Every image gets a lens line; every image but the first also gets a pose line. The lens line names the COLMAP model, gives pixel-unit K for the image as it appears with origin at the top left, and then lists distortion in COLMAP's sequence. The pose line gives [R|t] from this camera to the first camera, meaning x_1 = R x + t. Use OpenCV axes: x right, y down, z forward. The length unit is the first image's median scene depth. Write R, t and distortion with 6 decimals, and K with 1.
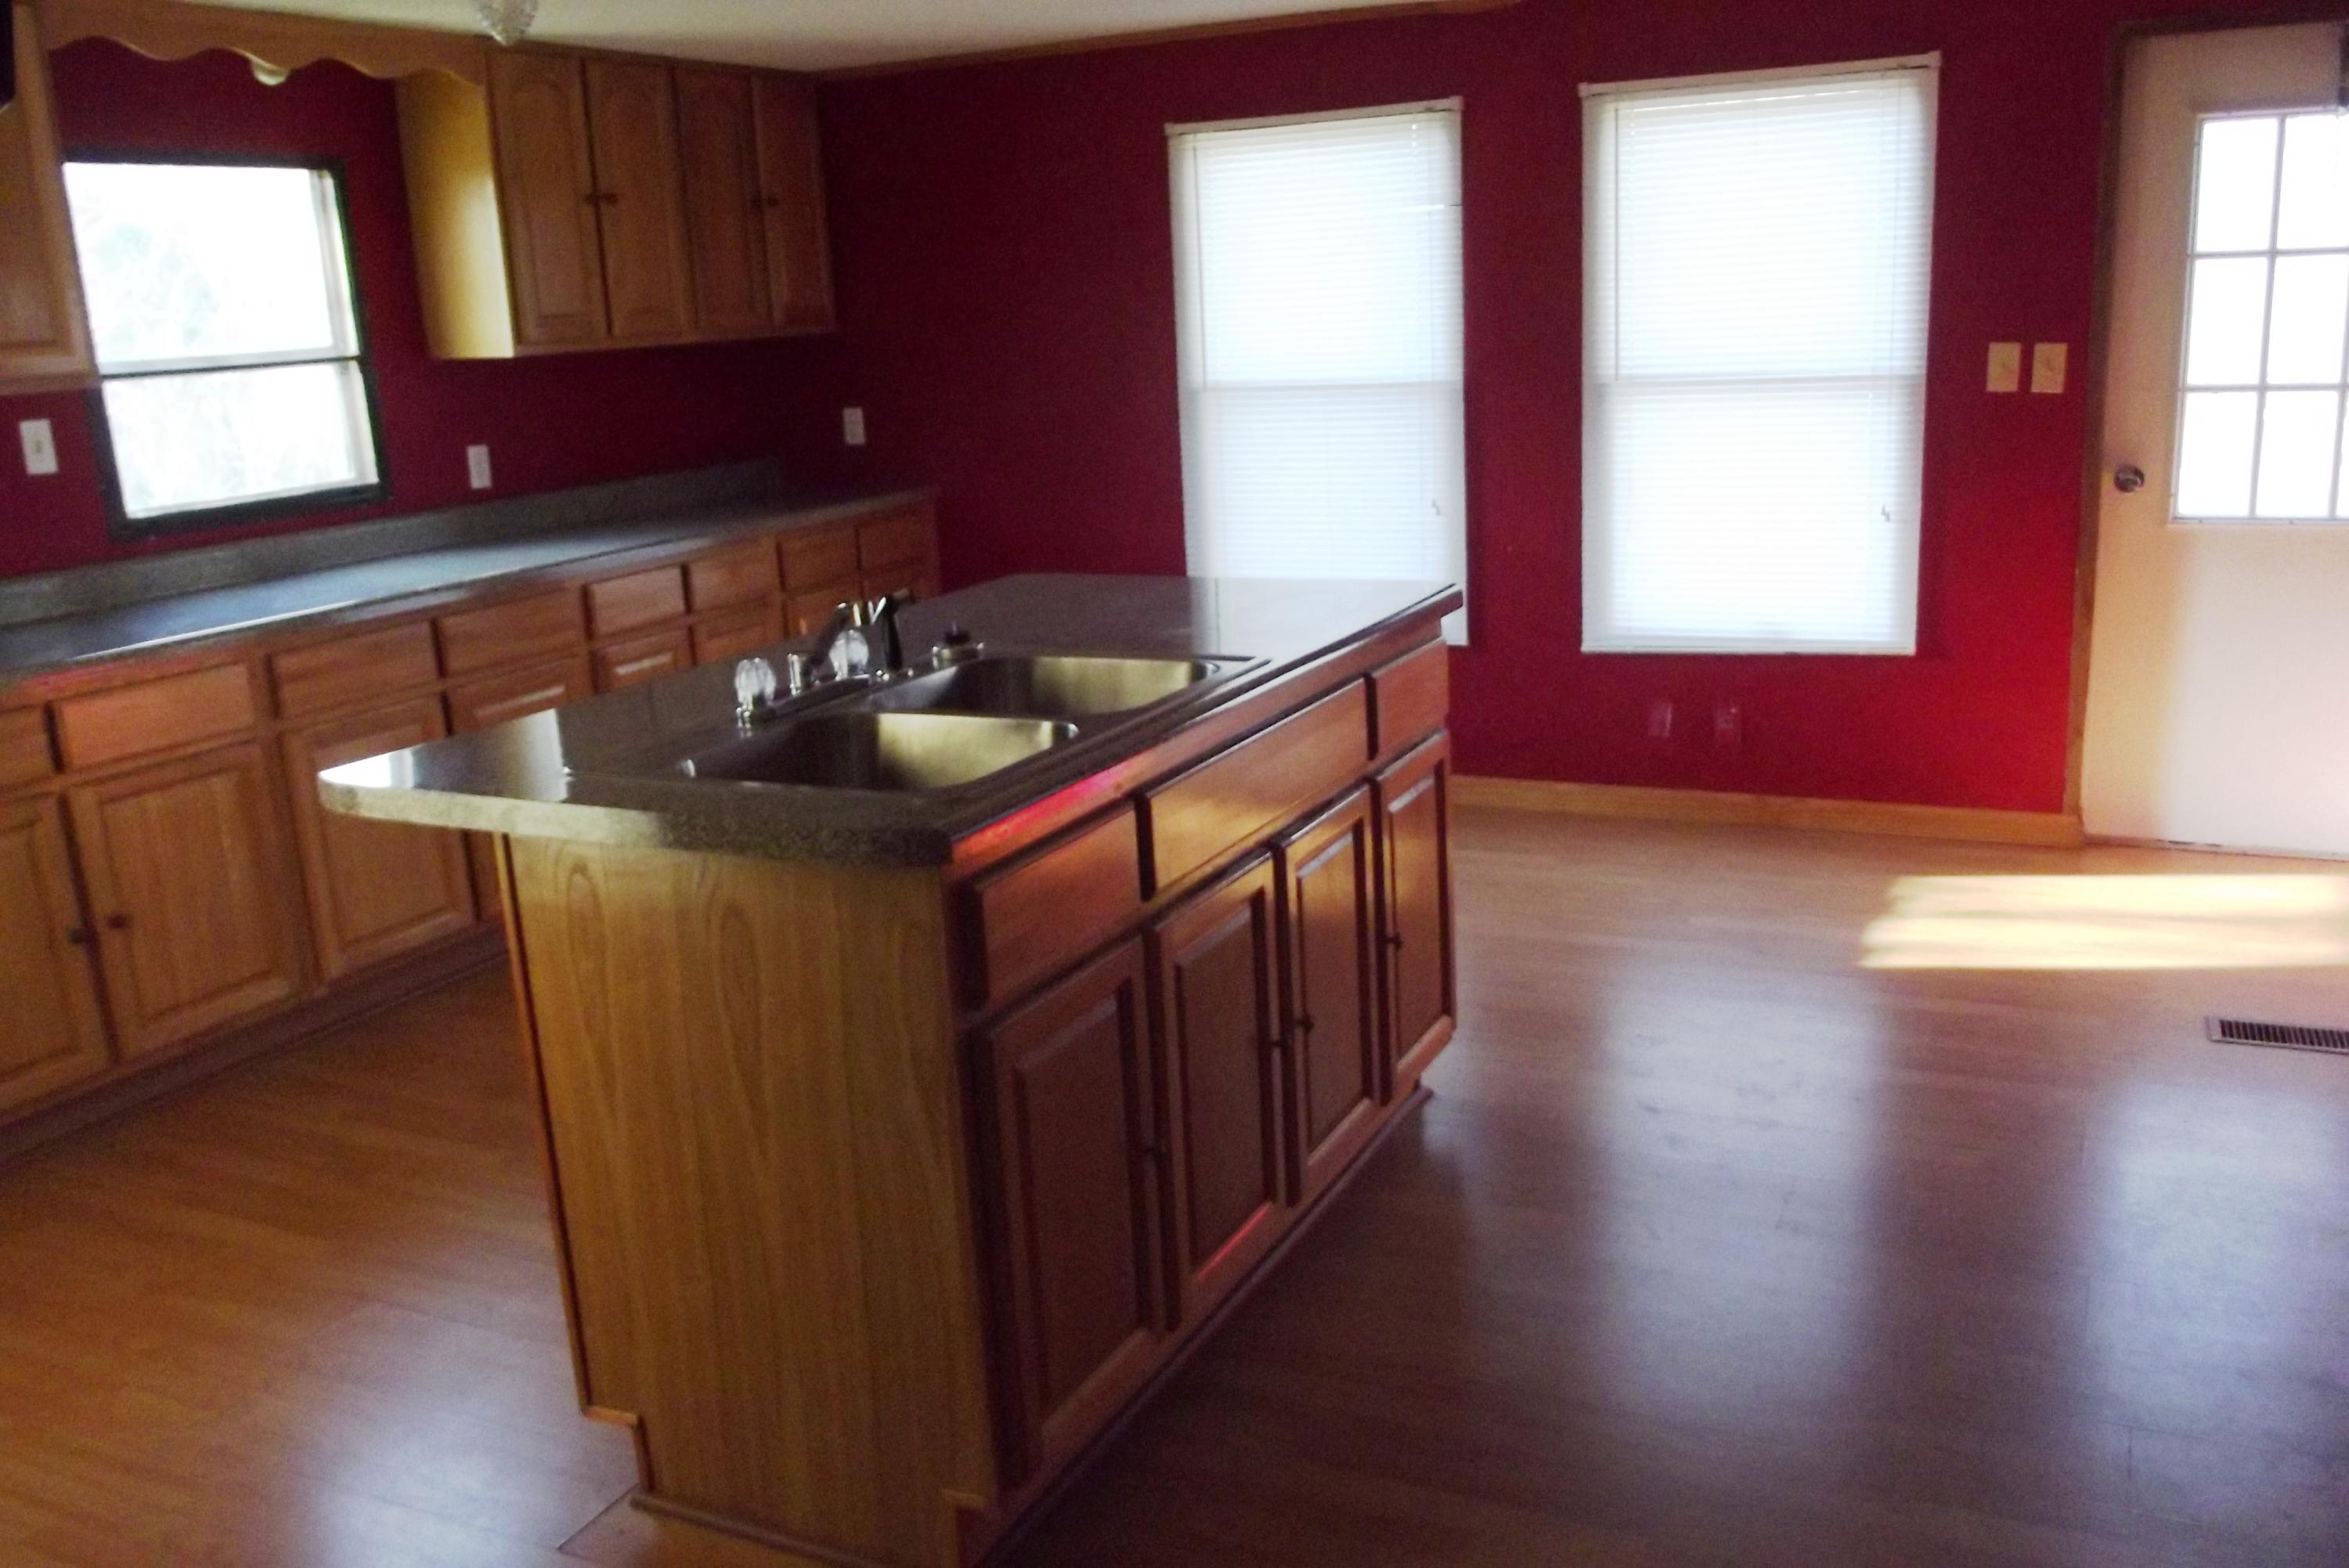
lens RADIAL K [[1987.0, 0, 1174.5], [0, 1987.0, 784.0], [0, 0, 1]] dist [-0.009342, -0.004265]
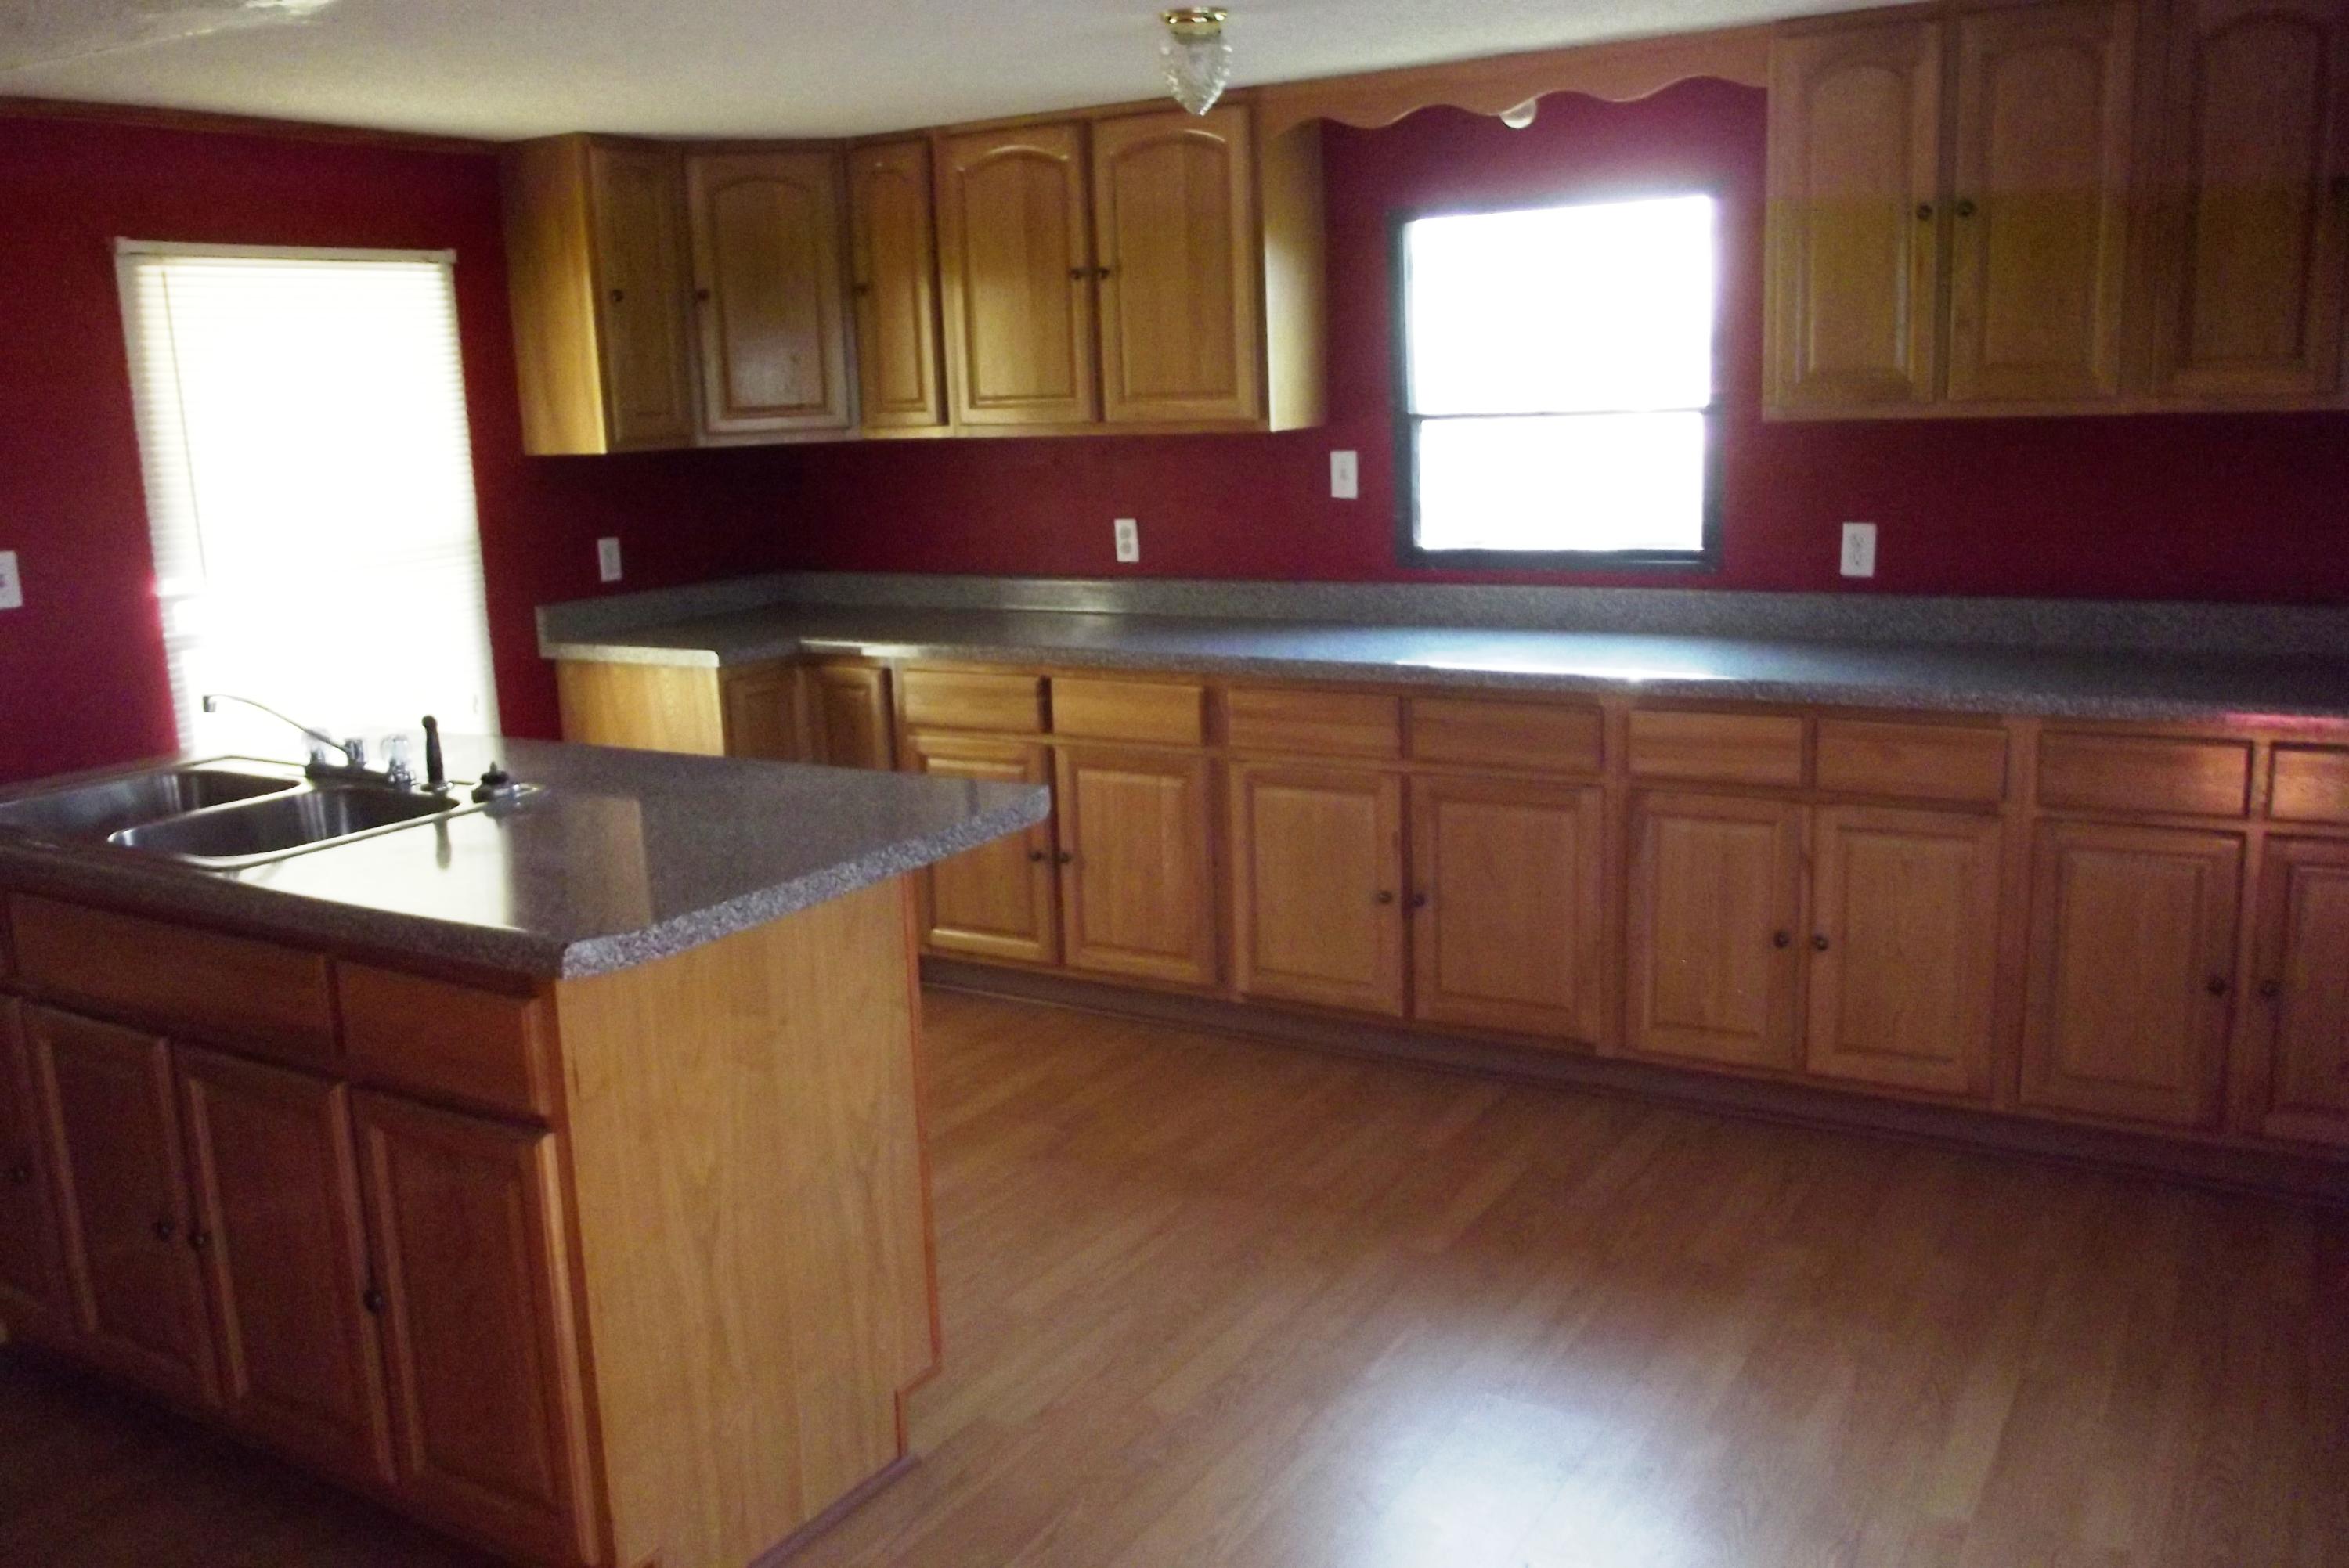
lens RADIAL K [[1759.1, 0, 1175.8], [0, 1759.1, 750.9], [0, 0, 1]] dist [-0.072973, -0.001286]
pose [[-0.064833, 0.246681, -0.966926, 0.454844], [-0.201881, 0.945686, 0.254799, -0.255052], [0.977262, 0.211723, -0.011512, 0.932075]]
